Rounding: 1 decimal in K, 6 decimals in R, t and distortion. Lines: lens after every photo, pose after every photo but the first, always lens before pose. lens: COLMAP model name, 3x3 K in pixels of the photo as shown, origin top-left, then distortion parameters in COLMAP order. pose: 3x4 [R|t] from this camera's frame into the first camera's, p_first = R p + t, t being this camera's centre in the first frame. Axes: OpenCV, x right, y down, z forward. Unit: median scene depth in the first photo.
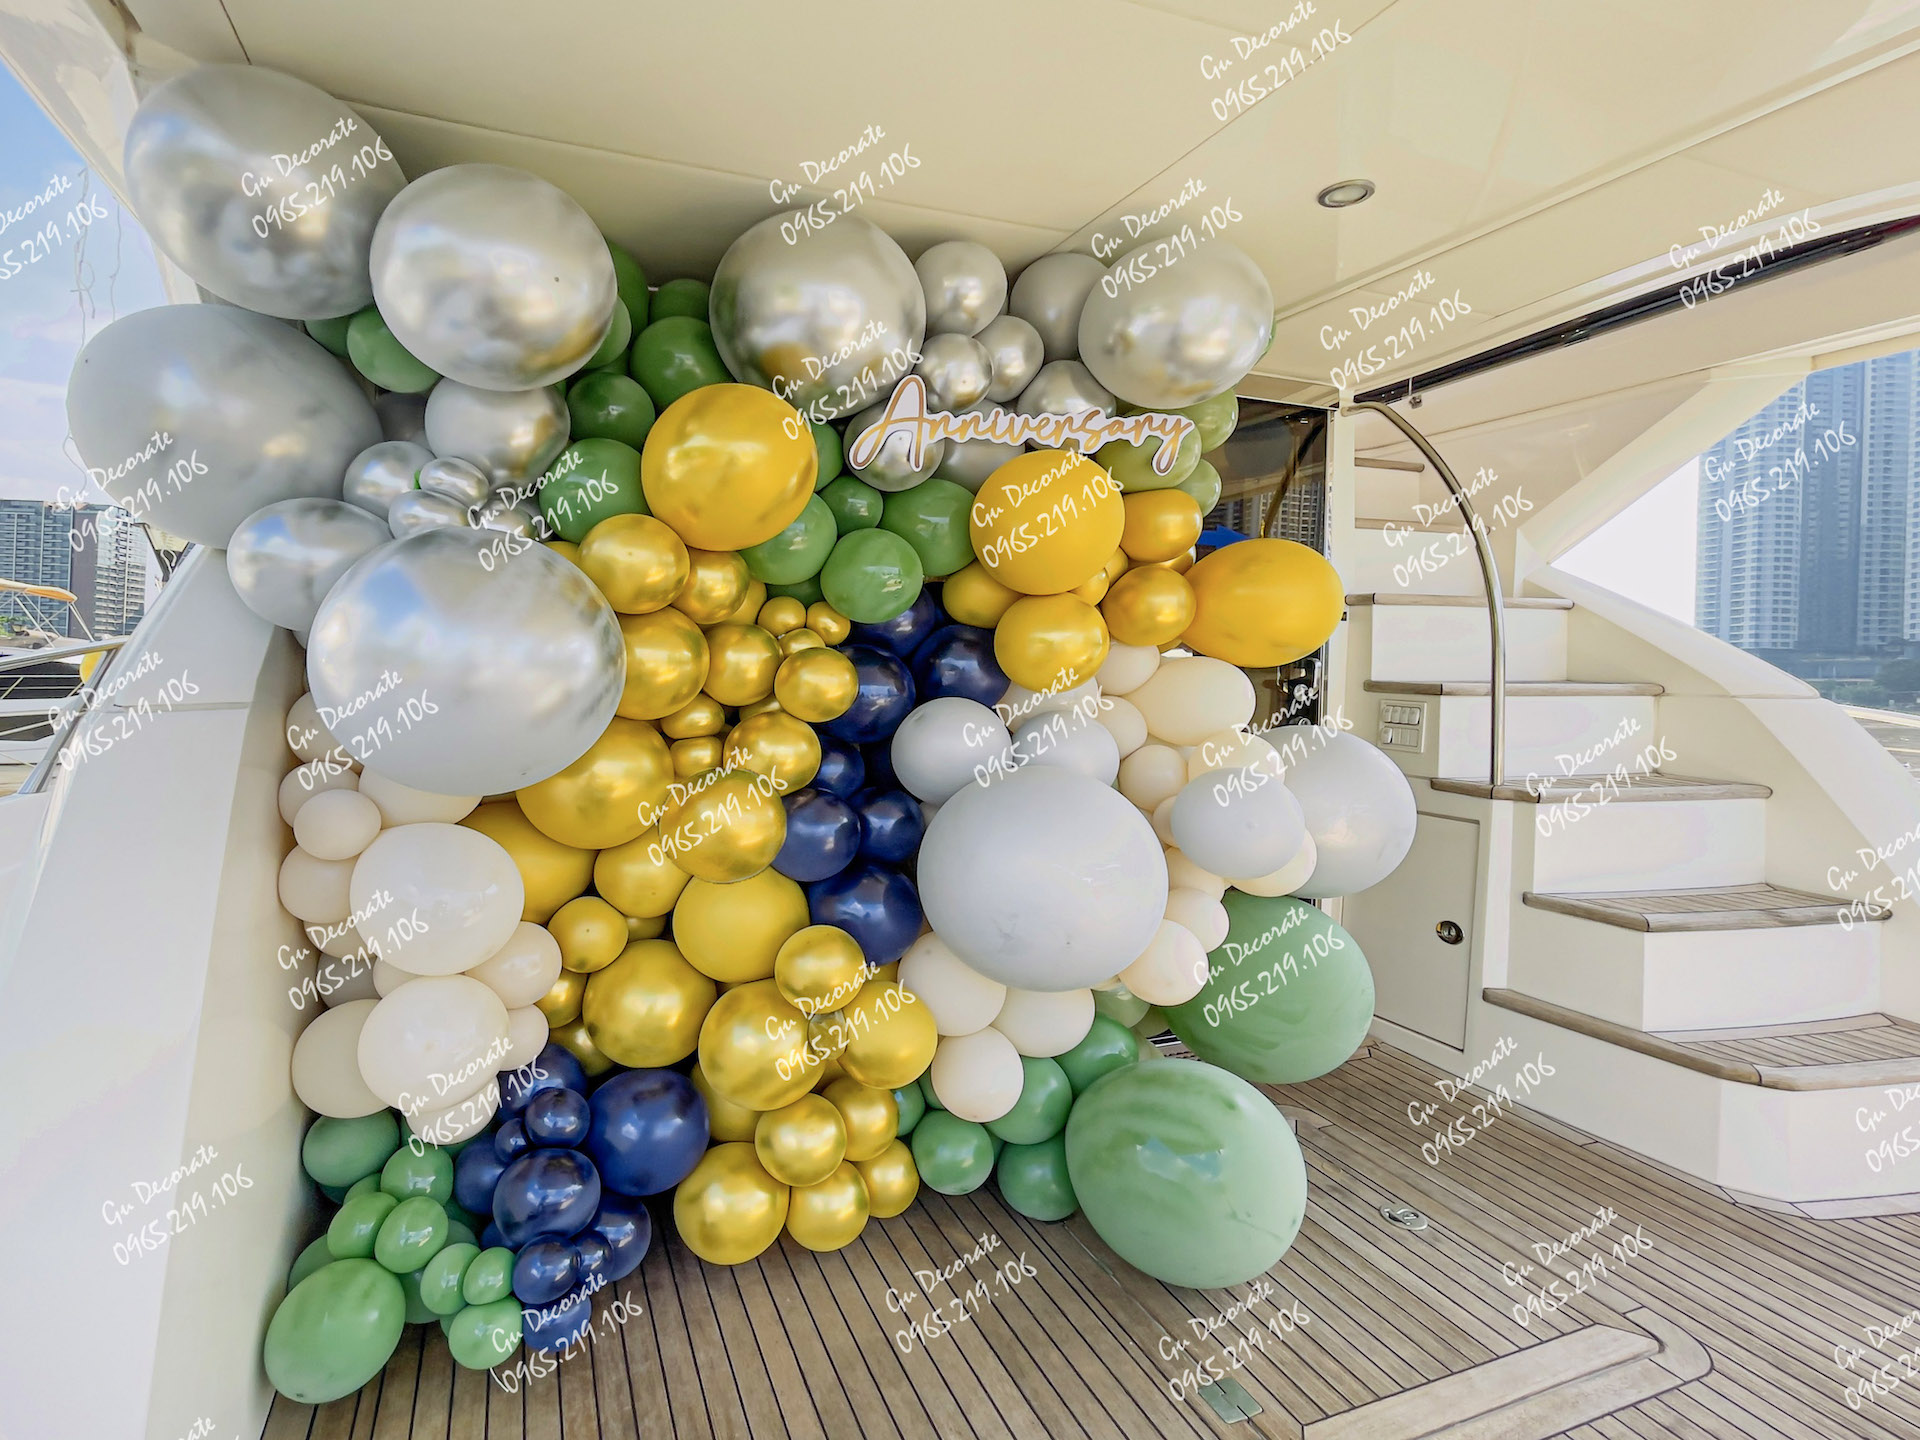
lens RADIAL K [[719.7, 0, 960.0], [0, 719.7, 720.0], [0, 0, 1]] dist [-0.005985, 0.000172]
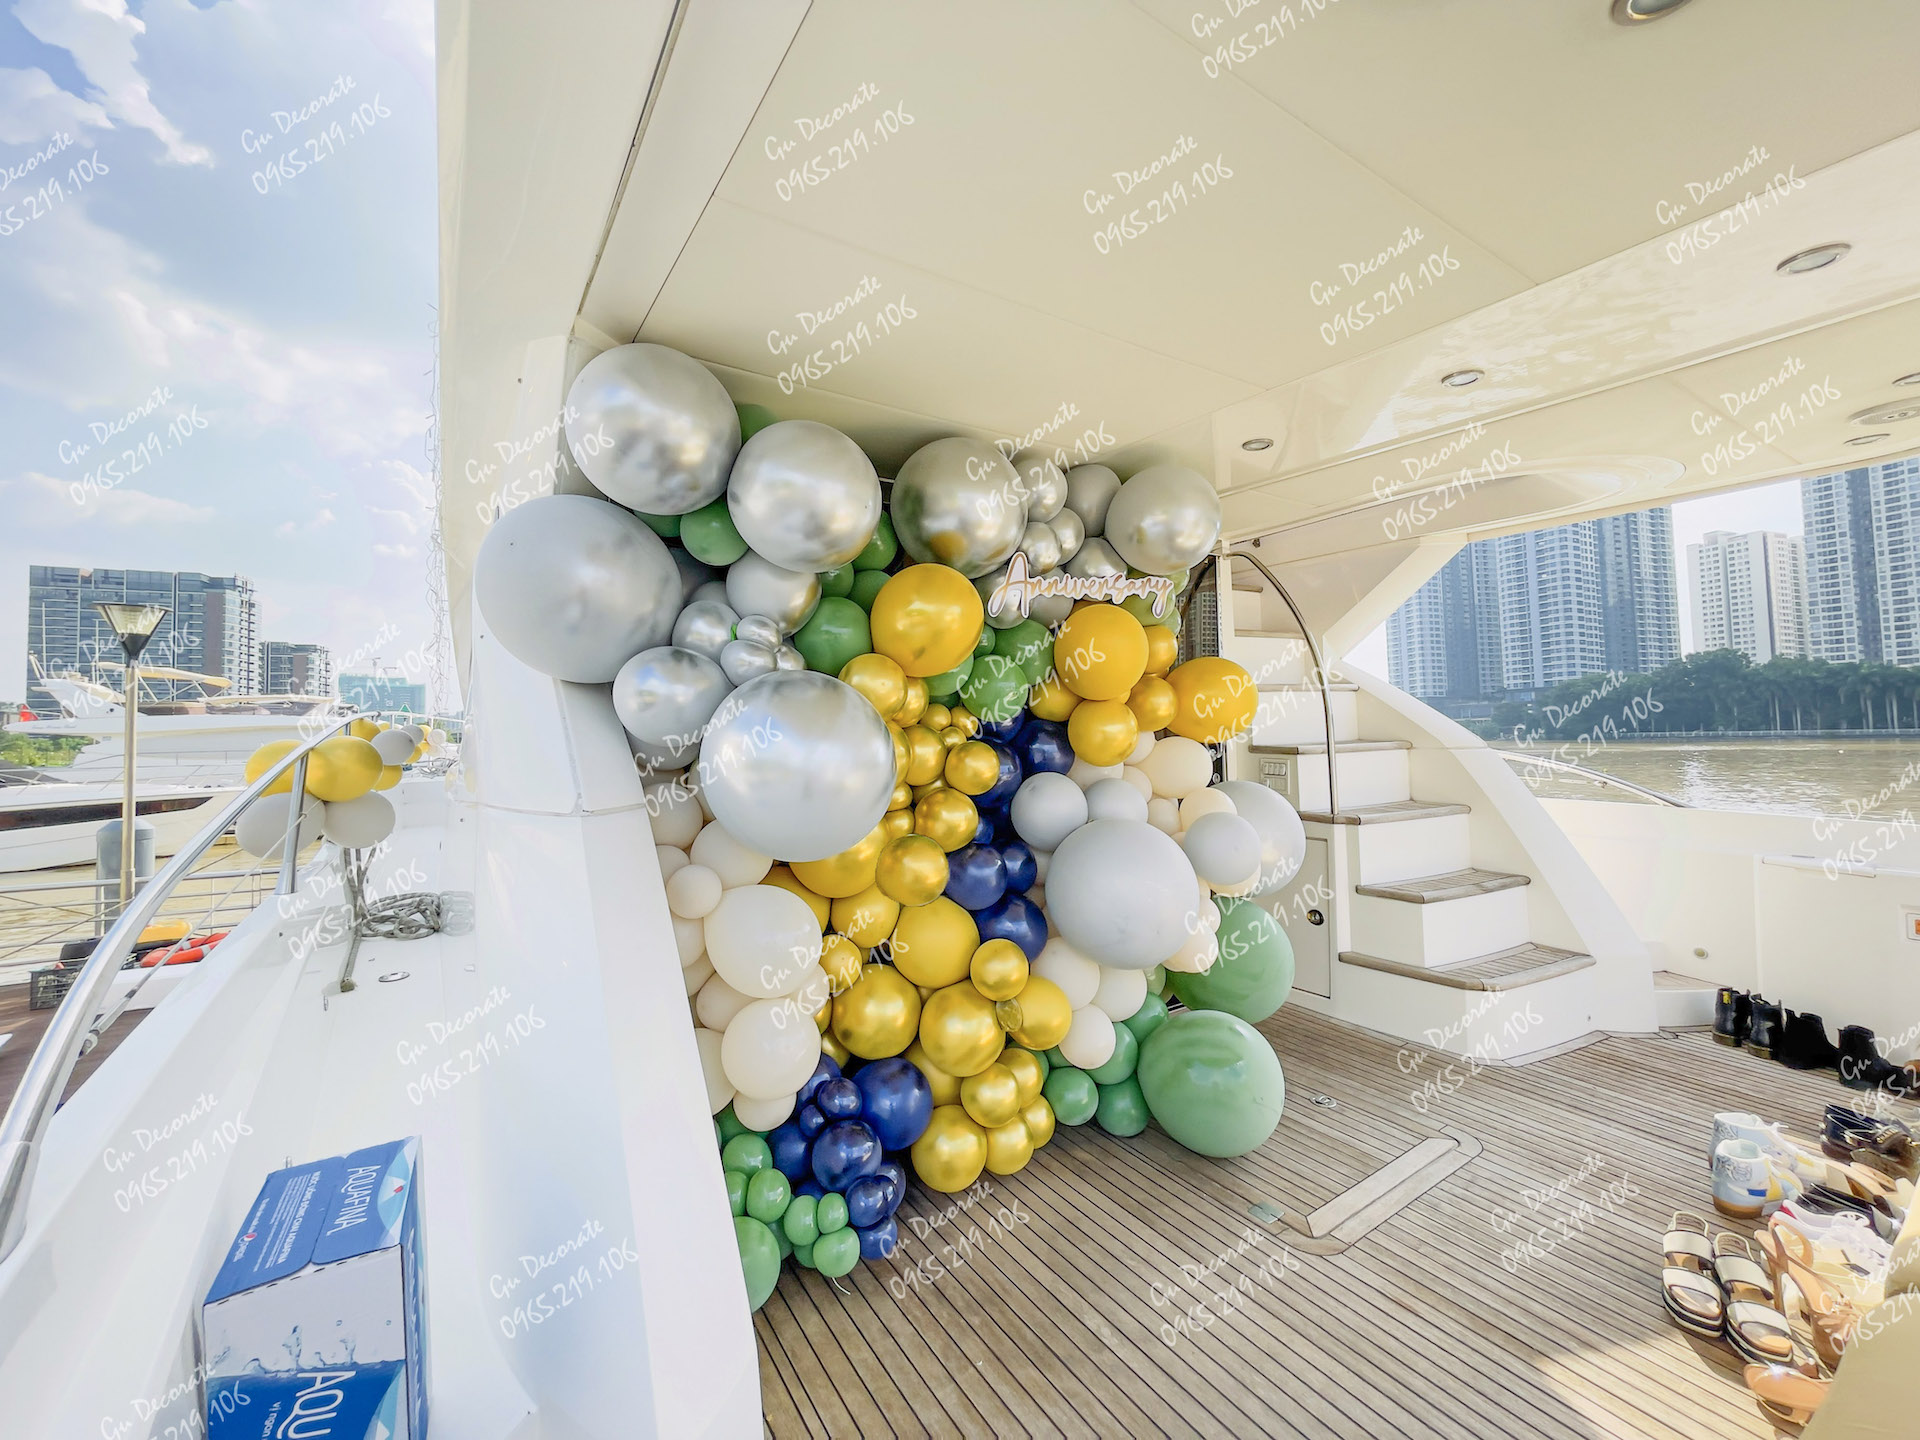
lens RADIAL K [[774.9, 0, 958.8], [0, 774.9, 711.3], [0, 0, 1]] dist [0.000029, 0.000012]
pose [[0.952722, -0.012052, 0.303605, -0.687175], [0.033282, 0.997340, -0.064846, -0.063223], [-0.302016, 0.071885, 0.950589, -0.444599]]
